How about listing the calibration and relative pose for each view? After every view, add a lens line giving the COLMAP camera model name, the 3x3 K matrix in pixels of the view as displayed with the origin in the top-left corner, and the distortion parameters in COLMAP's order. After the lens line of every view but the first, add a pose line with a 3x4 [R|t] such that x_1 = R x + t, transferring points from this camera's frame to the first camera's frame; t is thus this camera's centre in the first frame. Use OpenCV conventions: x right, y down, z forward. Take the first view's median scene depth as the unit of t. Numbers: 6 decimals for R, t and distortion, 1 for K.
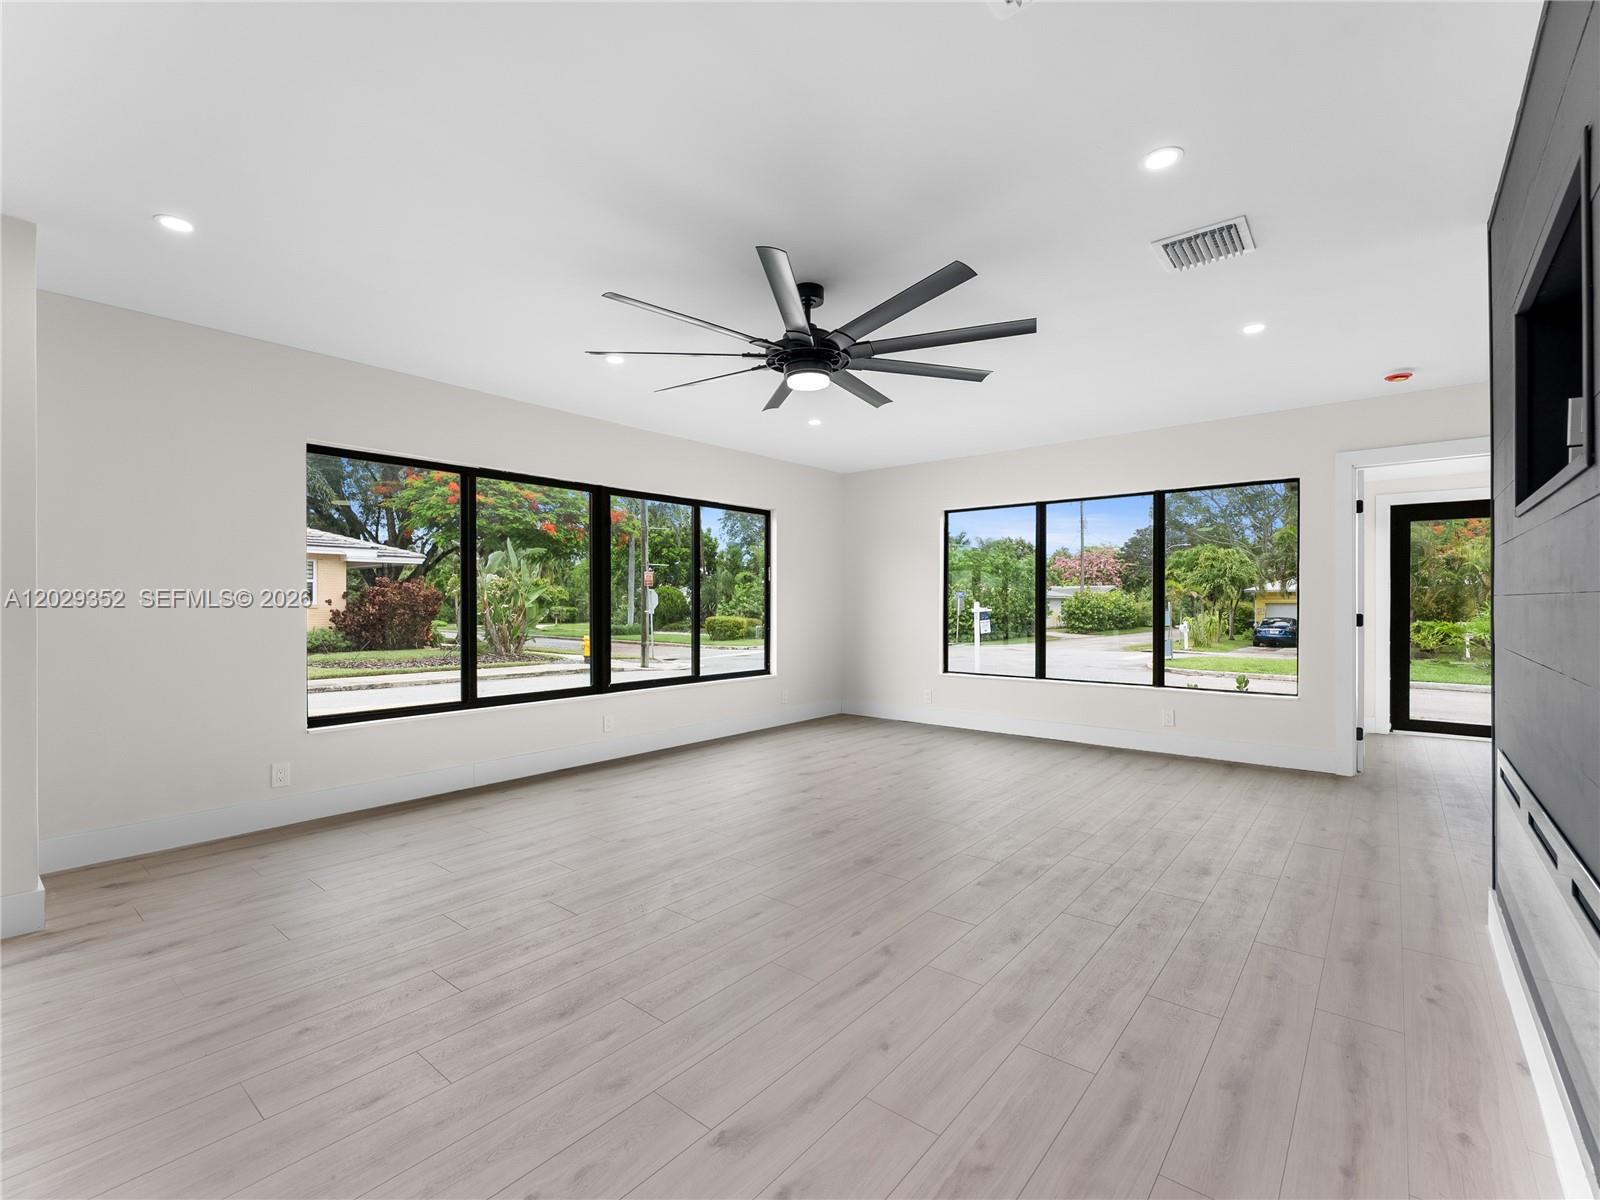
lens RADIAL K [[723.5, 0, 803.0], [0, 723.5, 596.6], [0, 0, 1]] dist [0.005651, -0.000709]
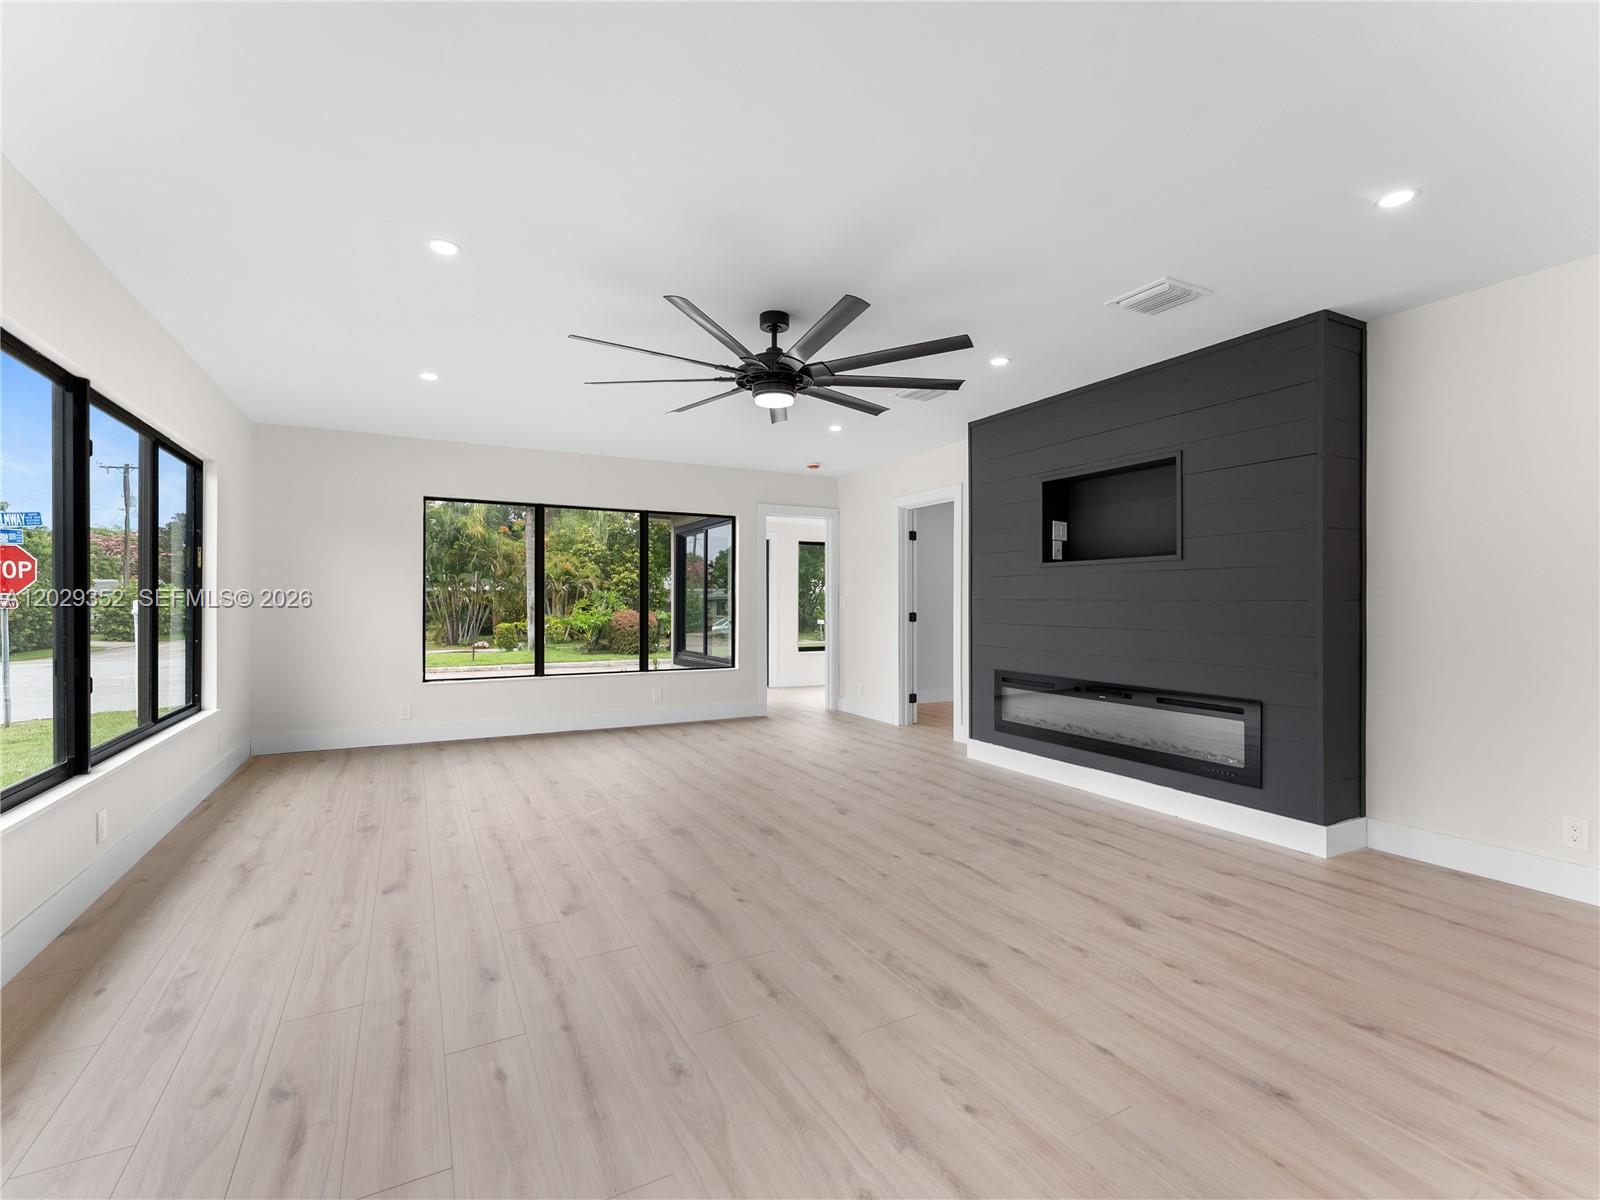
lens RADIAL K [[723.5, 0, 800.6], [0, 723.5, 592.4], [0, 0, 1]] dist [0.005651, -0.000709]
pose [[0.381022, 0.014009, 0.924460, -0.436589], [-0.010033, 0.999889, -0.011017, 0.002027], [-0.924512, -0.005078, 0.381120, 0.241035]]
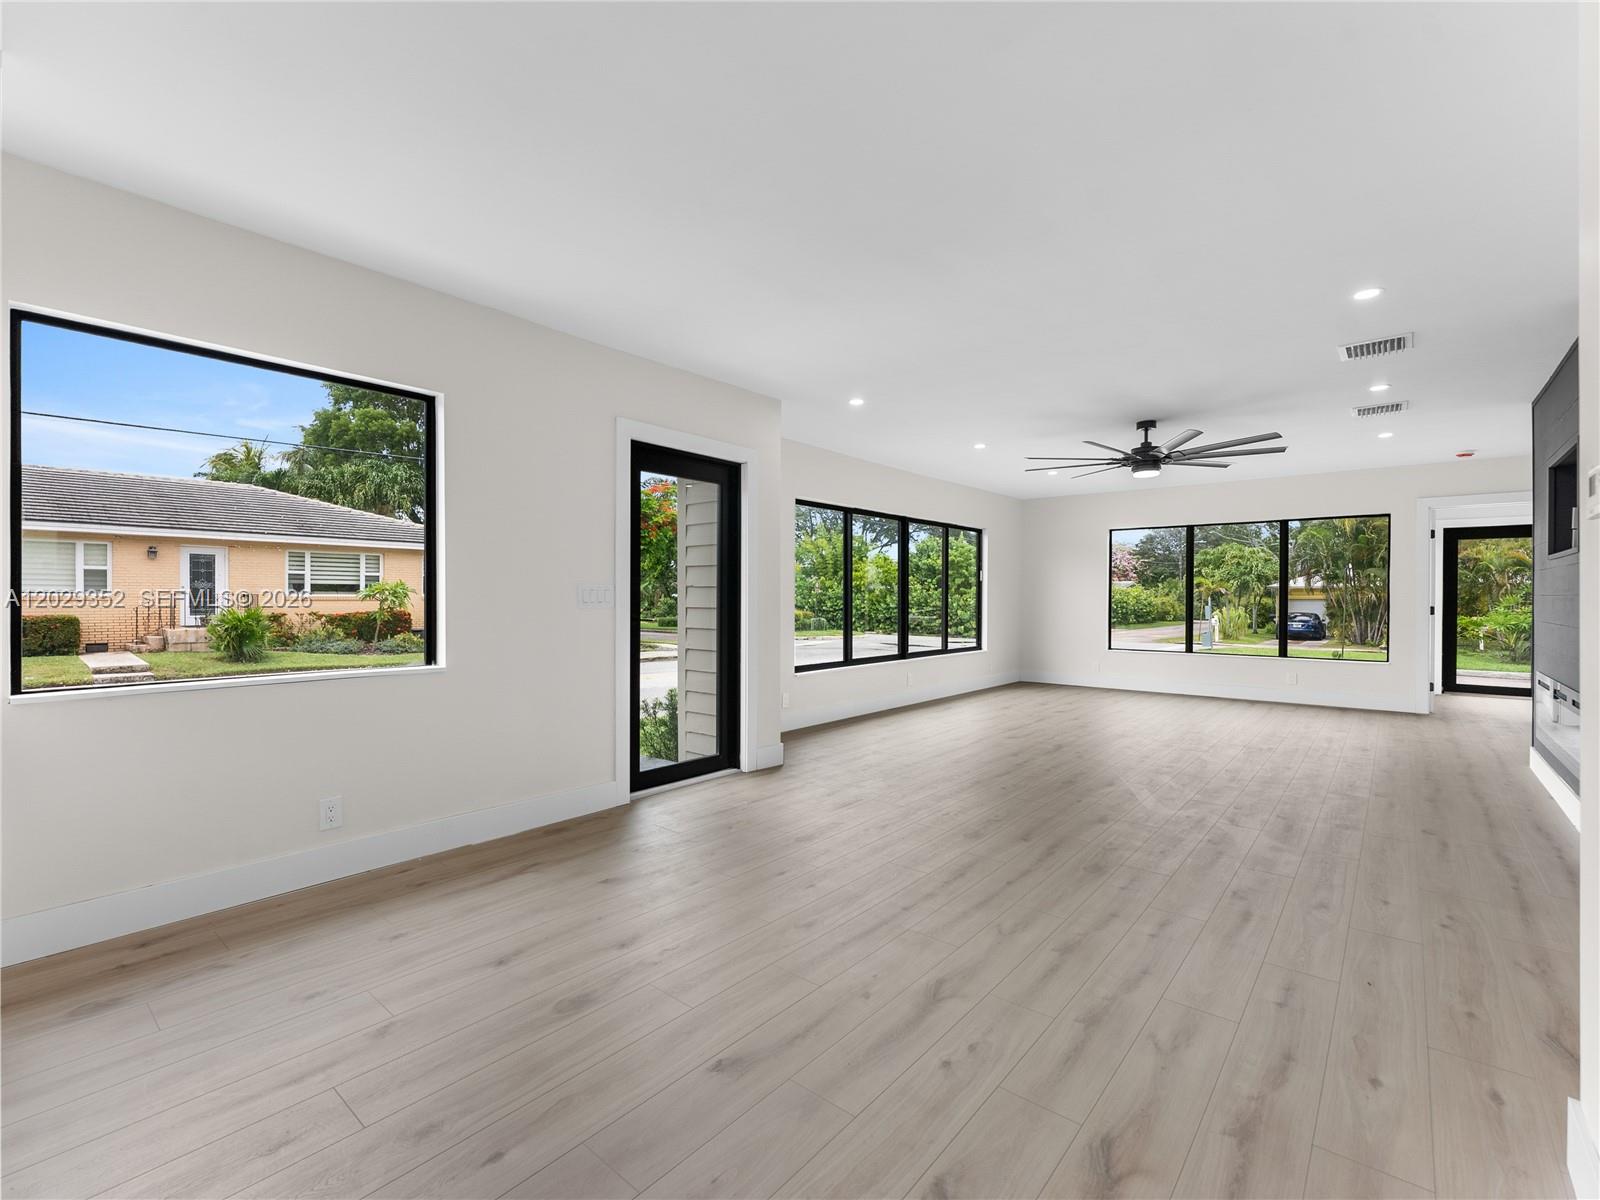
lens RADIAL K [[723.5, 0, 800.9], [0, 723.5, 592.7], [0, 0, 1]] dist [0.005651, -0.000709]
pose [[0.999977, 0.003712, -0.005665, -0.369040], [-0.003695, 0.999988, 0.003093, -0.003006], [0.005676, -0.003072, 0.999979, -0.352977]]
